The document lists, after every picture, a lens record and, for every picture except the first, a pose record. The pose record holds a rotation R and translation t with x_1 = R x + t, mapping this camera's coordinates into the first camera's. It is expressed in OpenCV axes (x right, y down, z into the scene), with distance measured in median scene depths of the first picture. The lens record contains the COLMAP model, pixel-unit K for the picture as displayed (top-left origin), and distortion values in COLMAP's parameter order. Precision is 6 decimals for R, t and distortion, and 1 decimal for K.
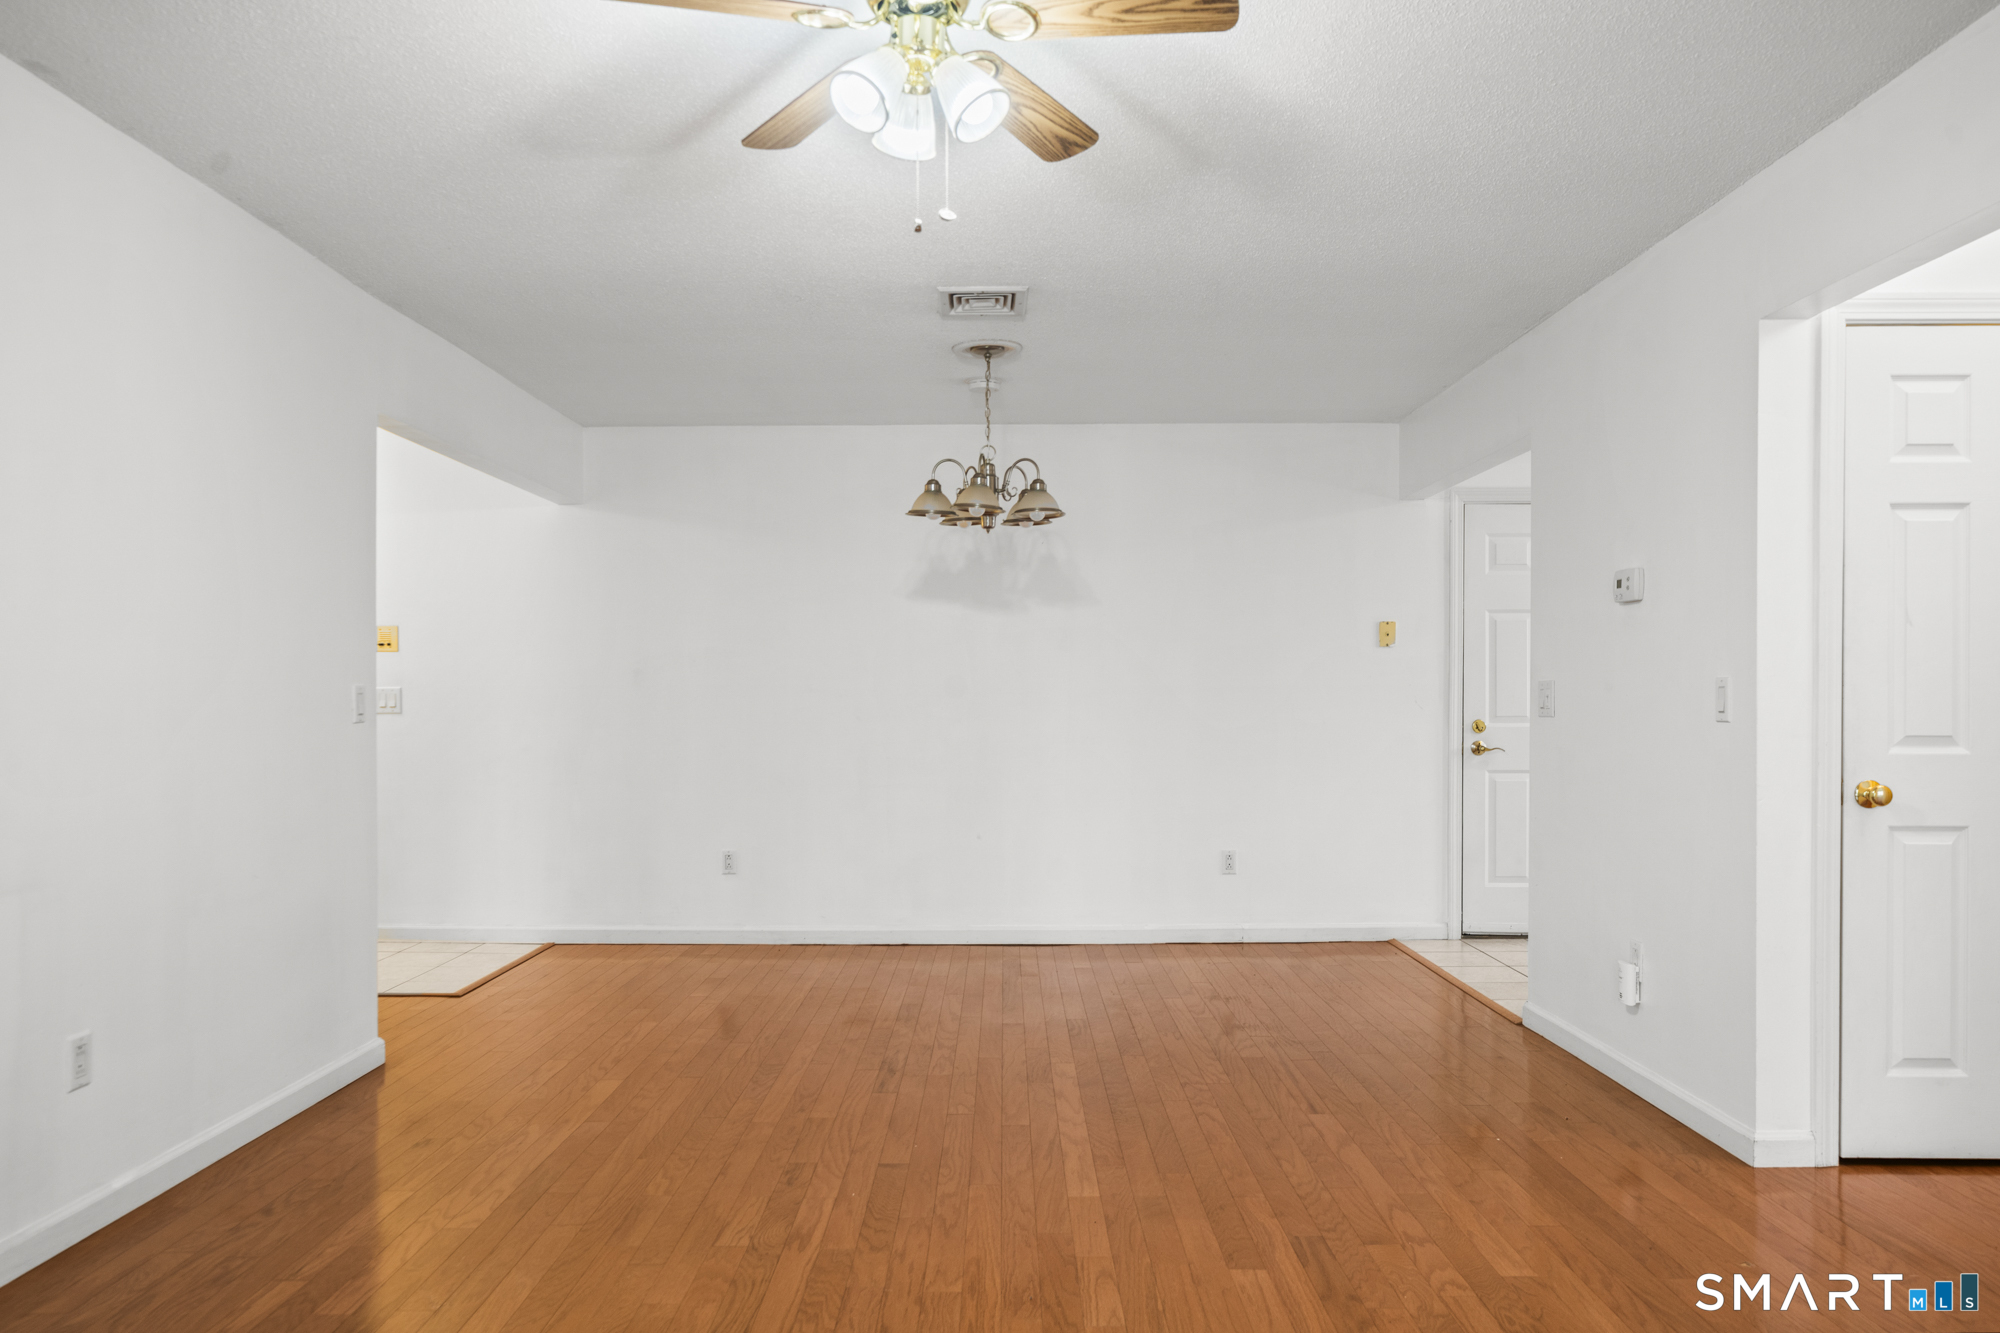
lens RADIAL K [[1343.0, 0, 998.3], [0, 1343.0, 701.1], [0, 0, 1]] dist [-0.000076, 0.001551]
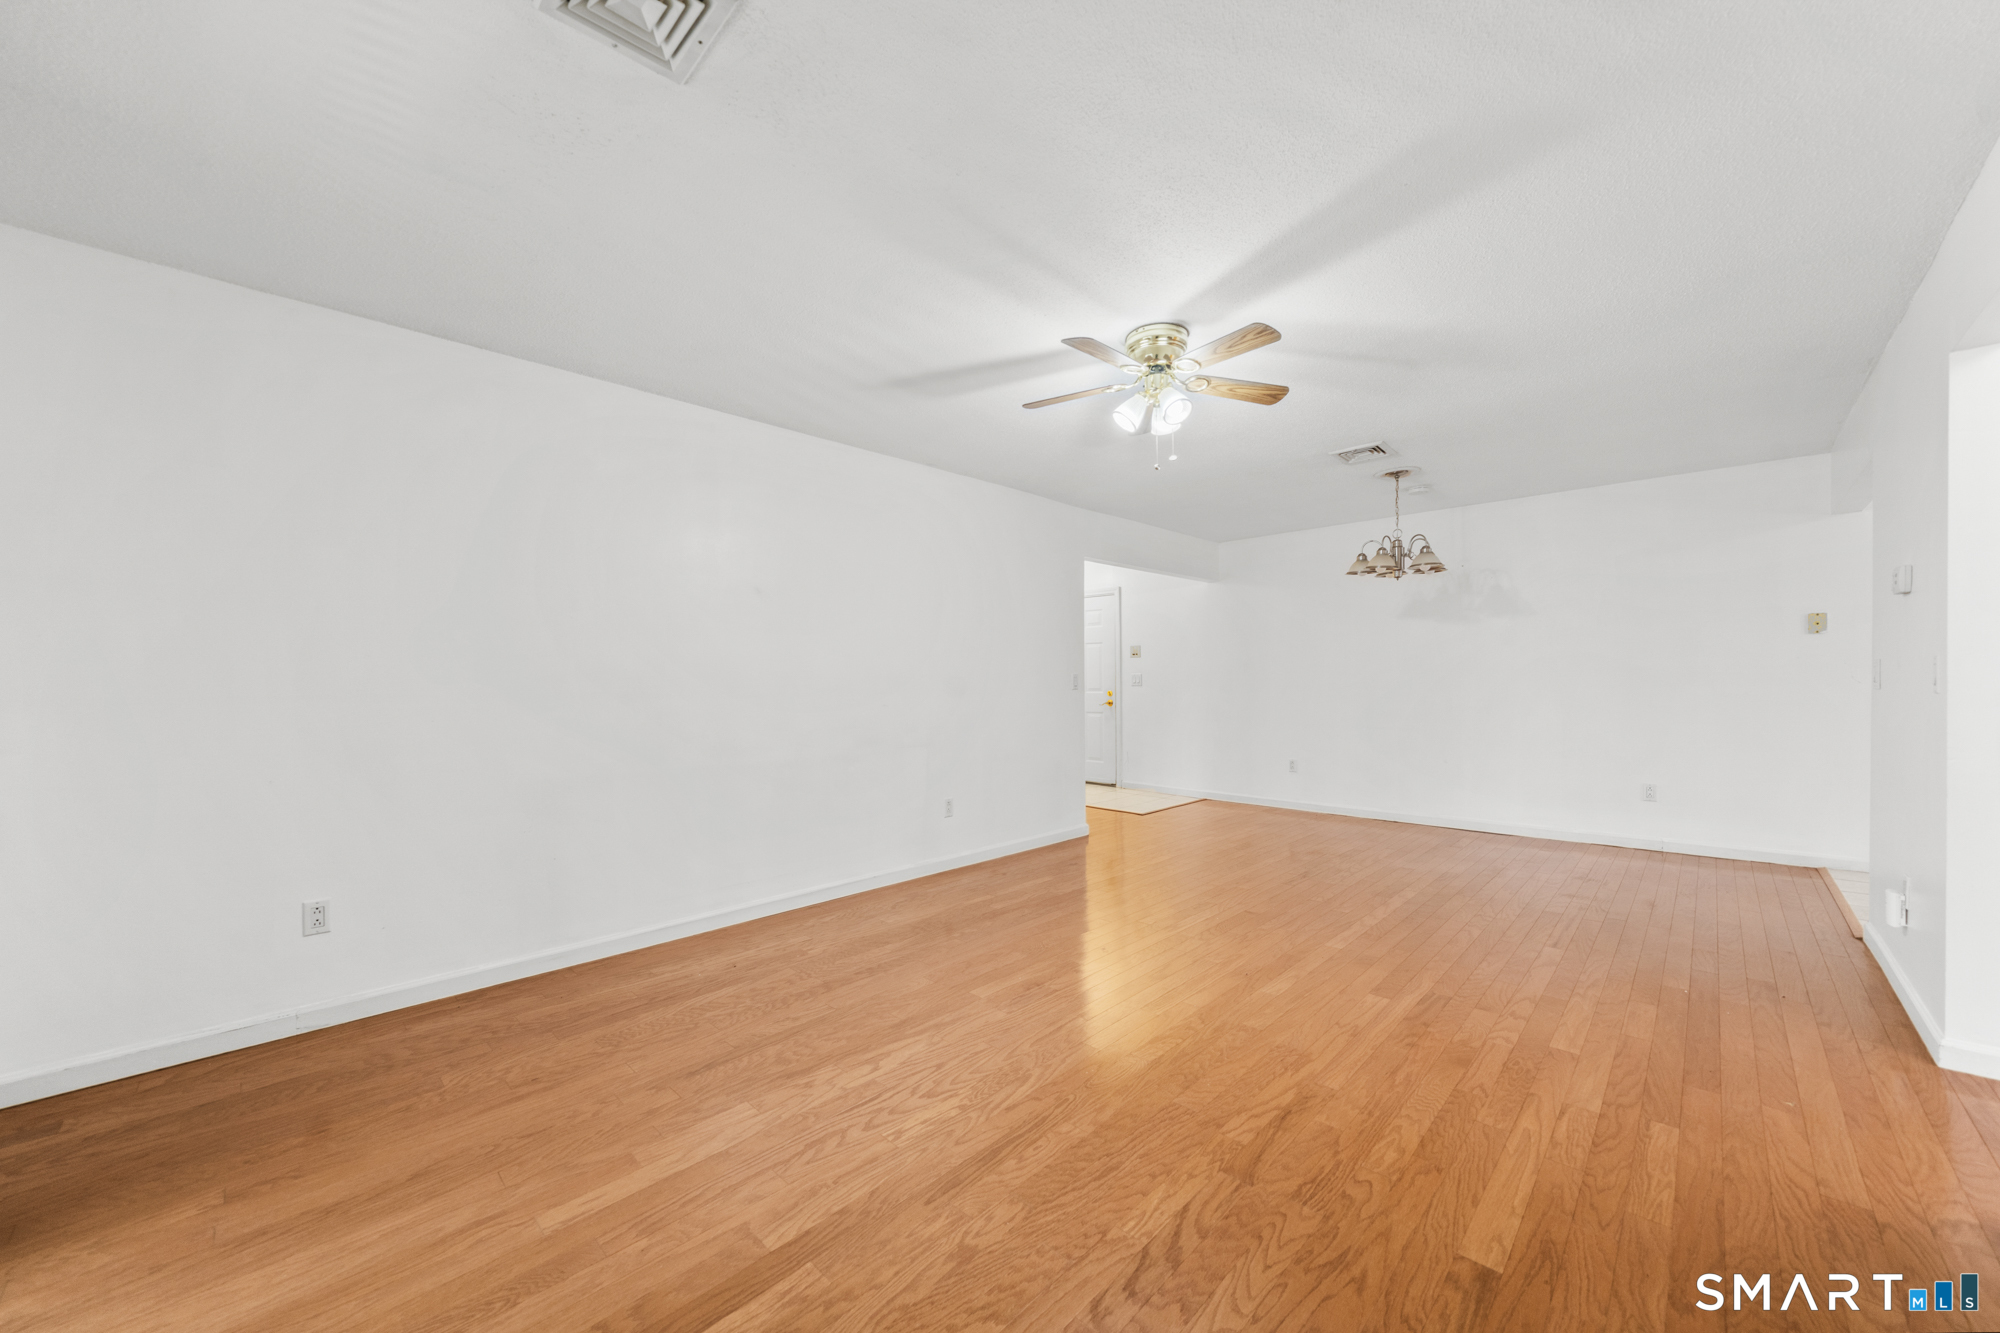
lens RADIAL K [[737.9, 0, 990.8], [0, 737.9, 679.7], [0, 0, 1]] dist [-0.004931, 0.000399]
pose [[0.716942, -0.004843, -0.697116, 0.346575], [0.005384, 0.999985, -0.001409, -0.000058], [0.697112, -0.002743, 0.716957, -0.043312]]
